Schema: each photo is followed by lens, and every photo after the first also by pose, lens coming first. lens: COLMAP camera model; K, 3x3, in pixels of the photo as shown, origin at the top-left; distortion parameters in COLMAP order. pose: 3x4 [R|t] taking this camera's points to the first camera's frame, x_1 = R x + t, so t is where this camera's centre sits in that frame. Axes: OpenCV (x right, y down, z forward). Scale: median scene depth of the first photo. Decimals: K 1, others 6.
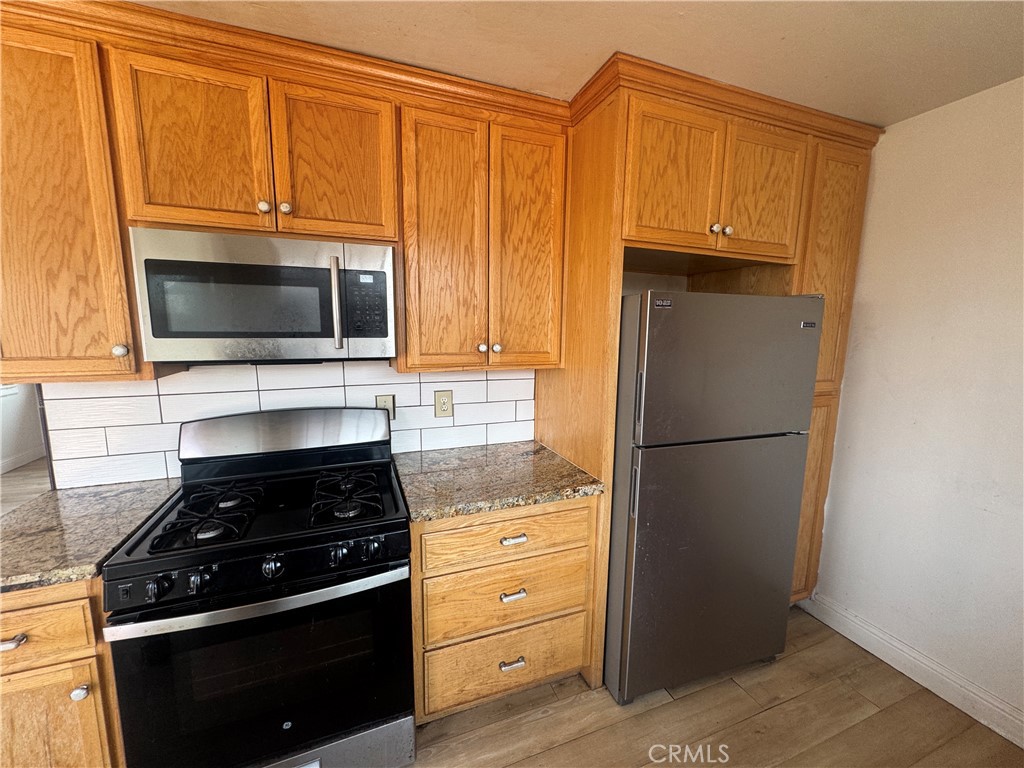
lens RADIAL K [[407.4, 0, 512.0], [0, 407.4, 384.0], [0, 0, 1]] dist [-0.001244, 0.000522]
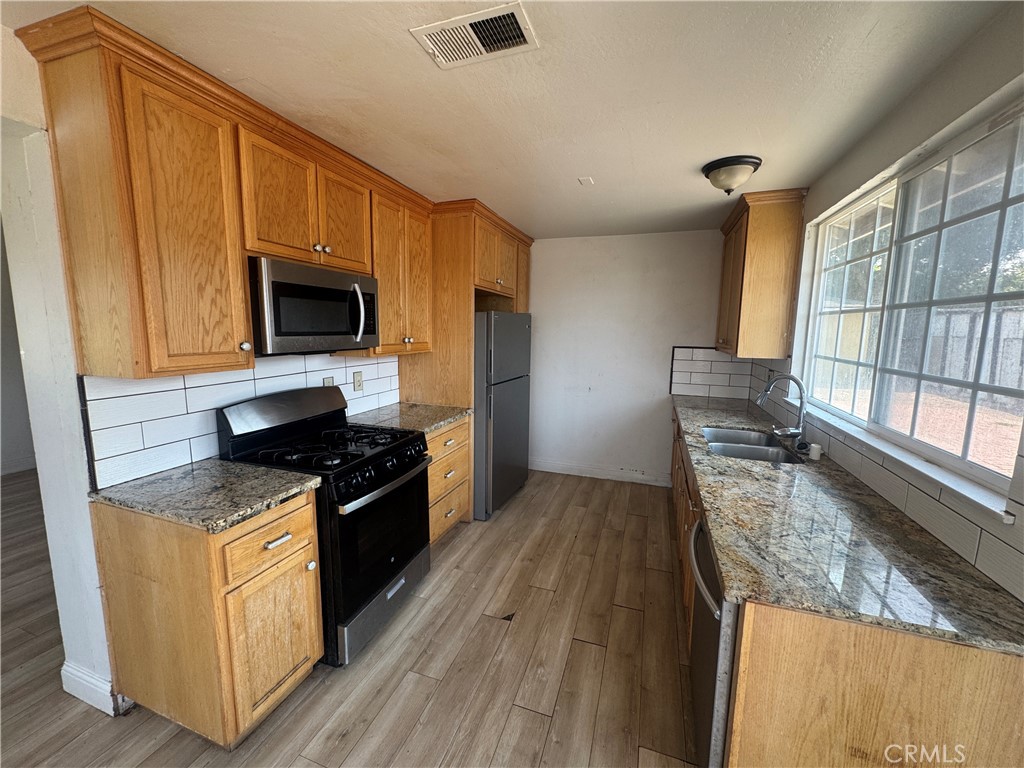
lens RADIAL K [[407.4, 0, 512.0], [0, 407.4, 384.0], [0, 0, 1]] dist [-0.001244, 0.000522]
pose [[0.645044, -0.105152, 0.756876, -1.205282], [0.099004, 0.993639, 0.053670, 0.046812], [-0.757704, 0.040314, 0.651351, -0.446077]]
